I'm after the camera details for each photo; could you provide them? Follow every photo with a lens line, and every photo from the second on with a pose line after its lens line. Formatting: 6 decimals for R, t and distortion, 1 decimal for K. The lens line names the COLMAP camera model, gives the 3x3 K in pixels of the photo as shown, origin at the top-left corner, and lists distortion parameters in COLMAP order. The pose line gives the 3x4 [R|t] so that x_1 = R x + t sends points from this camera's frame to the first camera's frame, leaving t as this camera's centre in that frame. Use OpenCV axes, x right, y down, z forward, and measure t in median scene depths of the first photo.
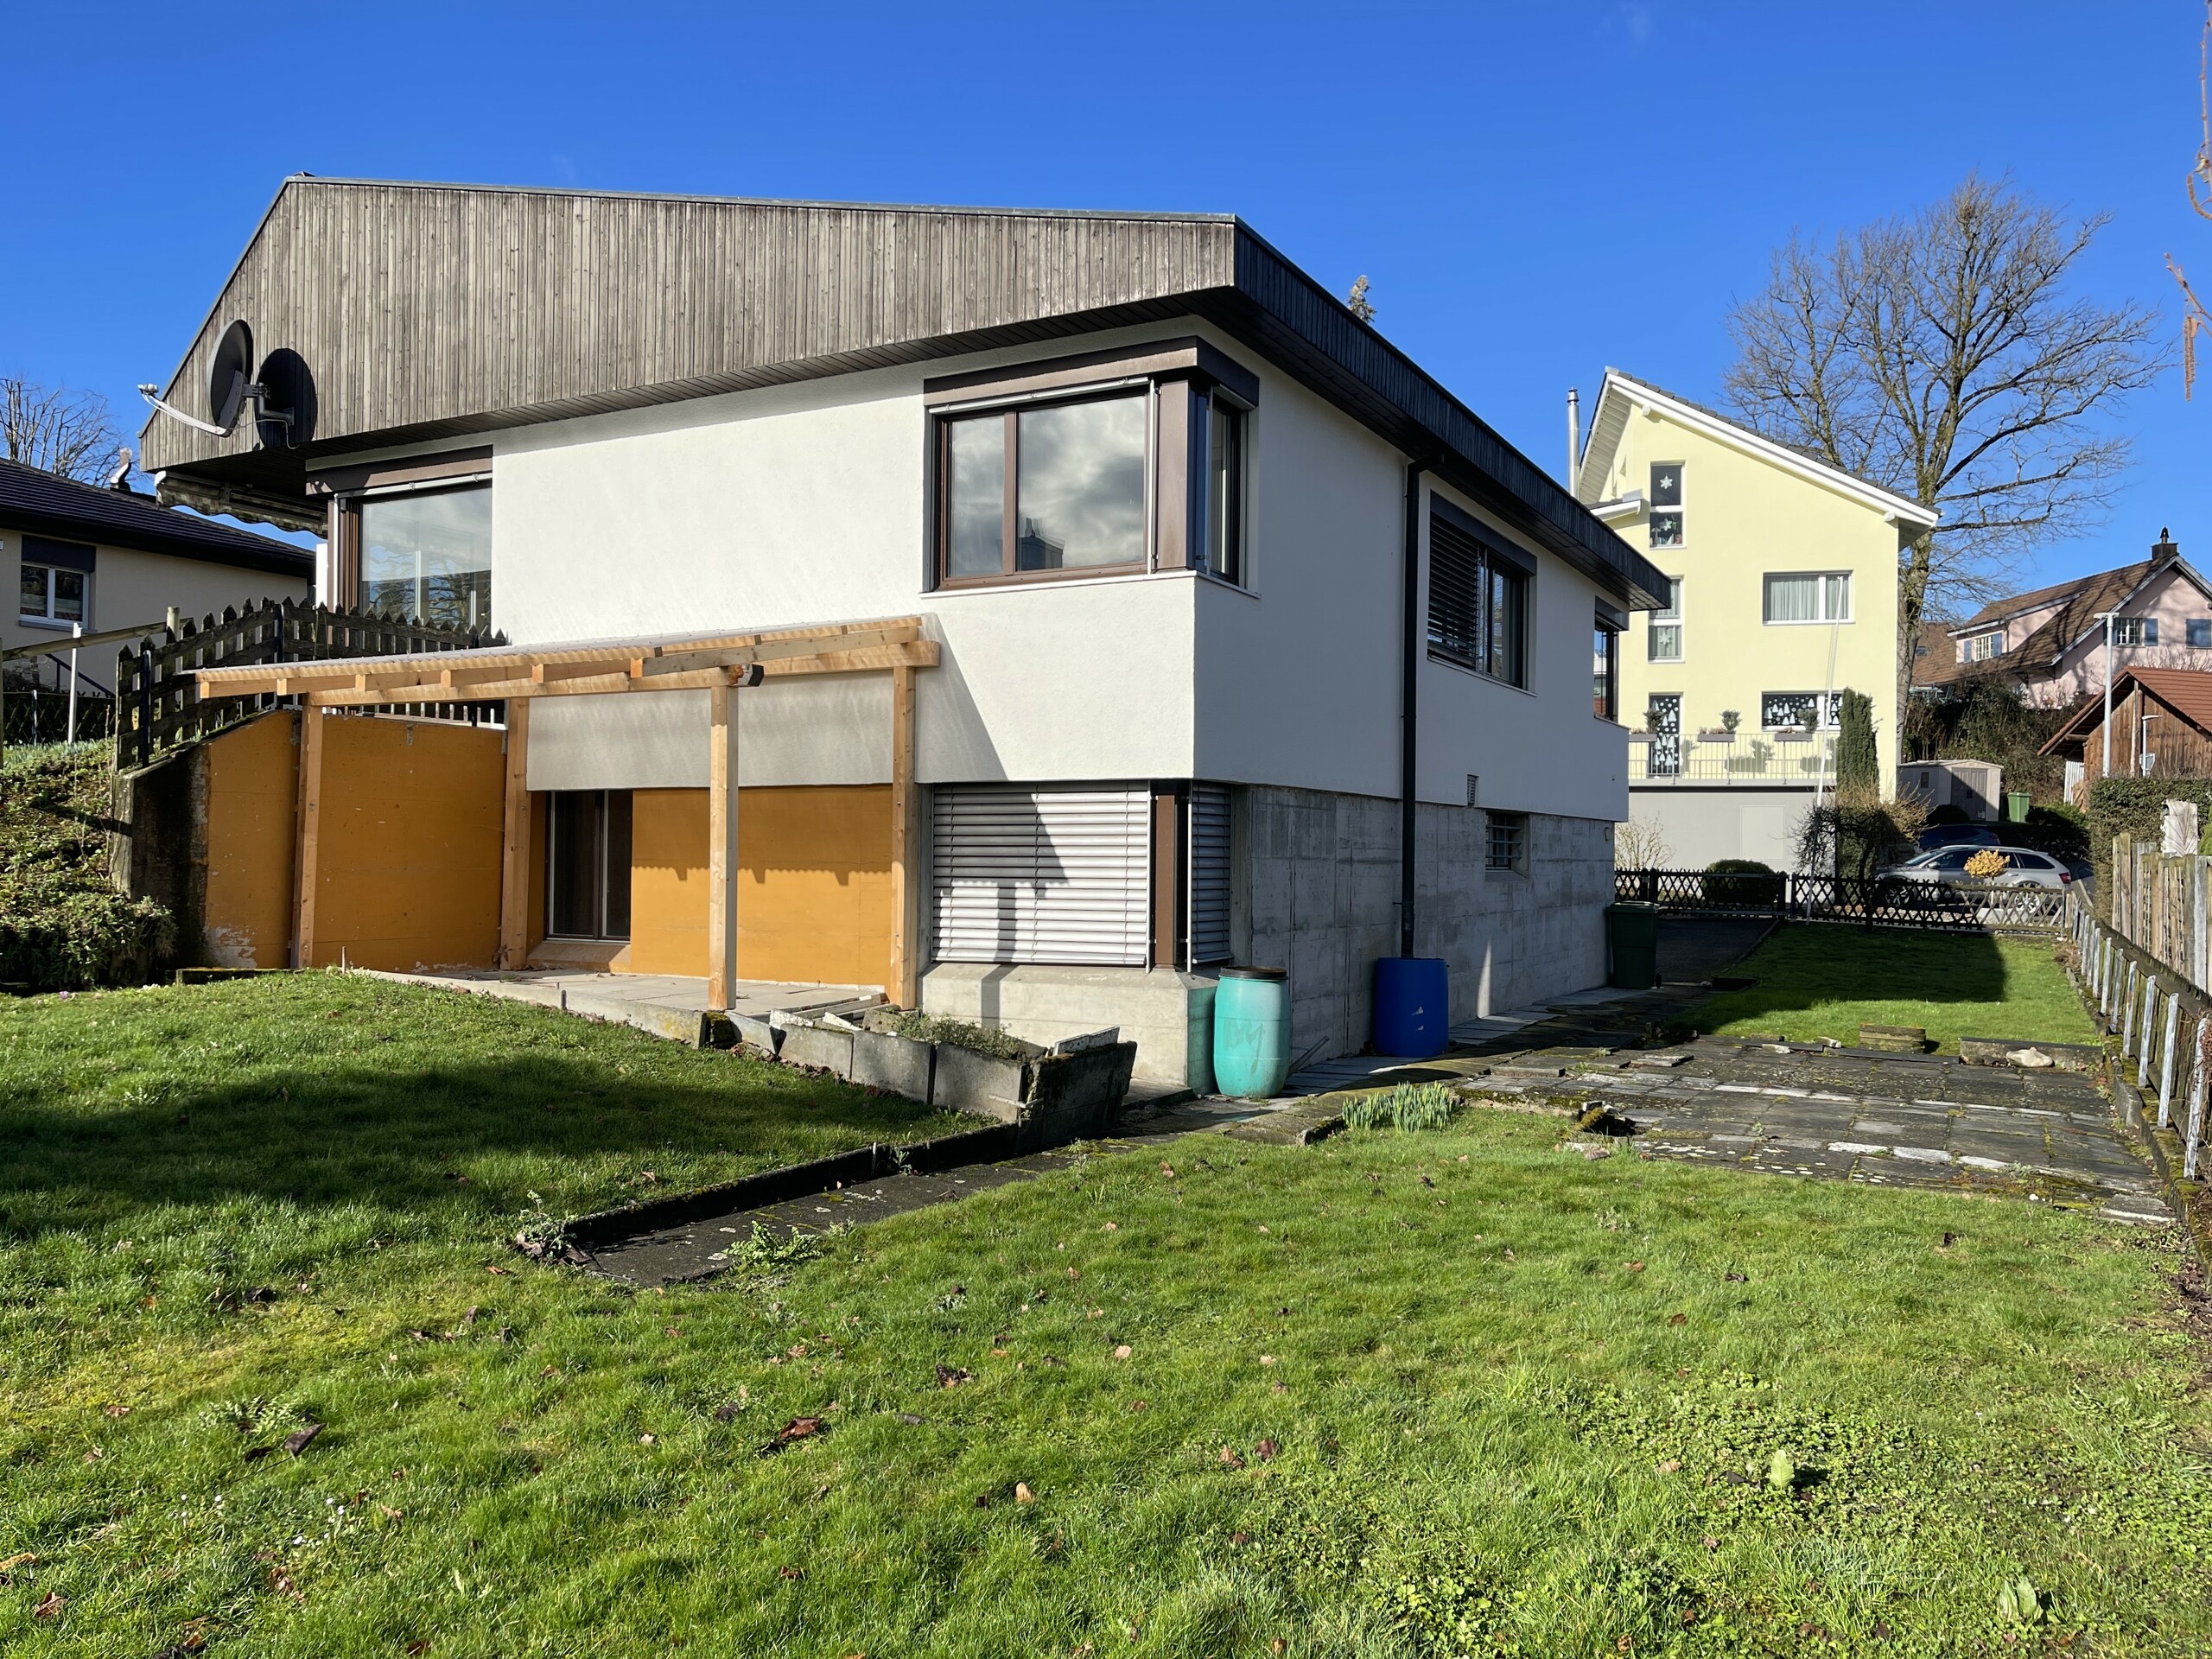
lens RADIAL K [[1653.4, 0, 1104.5], [0, 1653.4, 834.6], [0, 0, 1]] dist [0.055554, -0.048585]
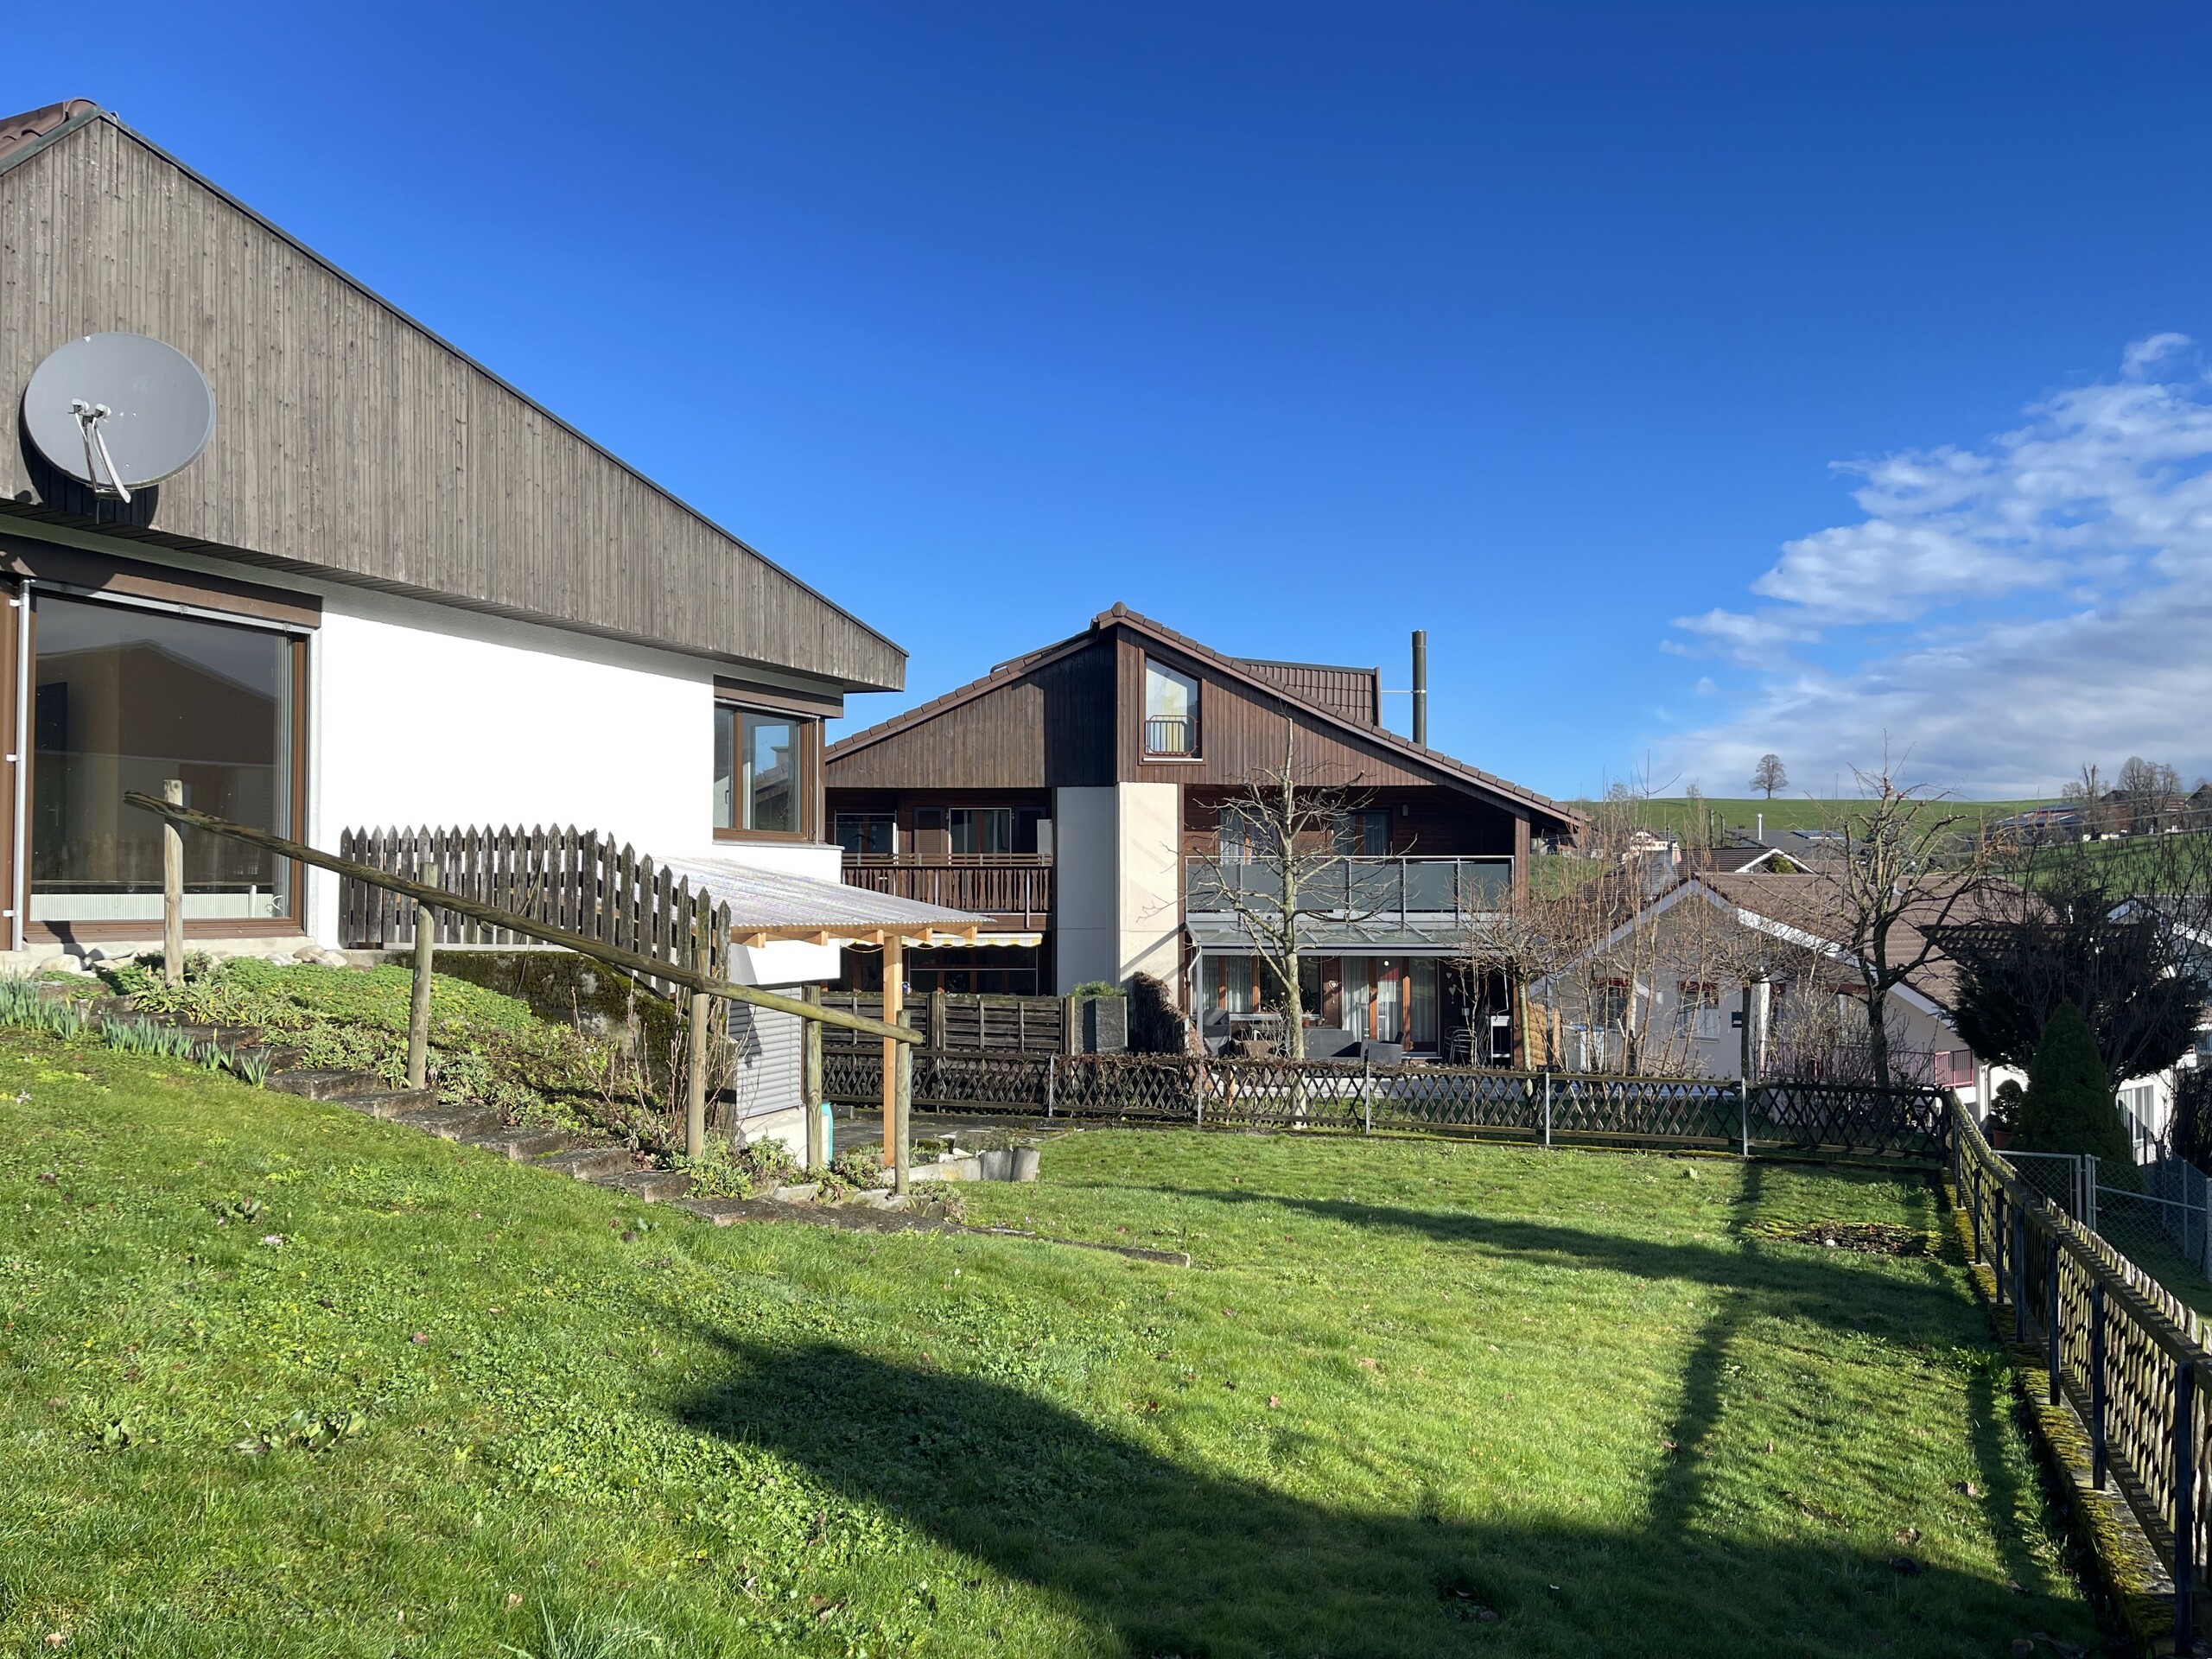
lens RADIAL K [[1653.4, 0, 1104.5], [0, 1653.4, 834.6], [0, 0, 1]] dist [0.055554, -0.048585]
pose [[-0.085333, 0.029100, 0.995927, -2.115546], [-0.013267, 0.999452, -0.030340, -0.173339], [-0.996264, -0.015802, -0.084900, 1.208676]]
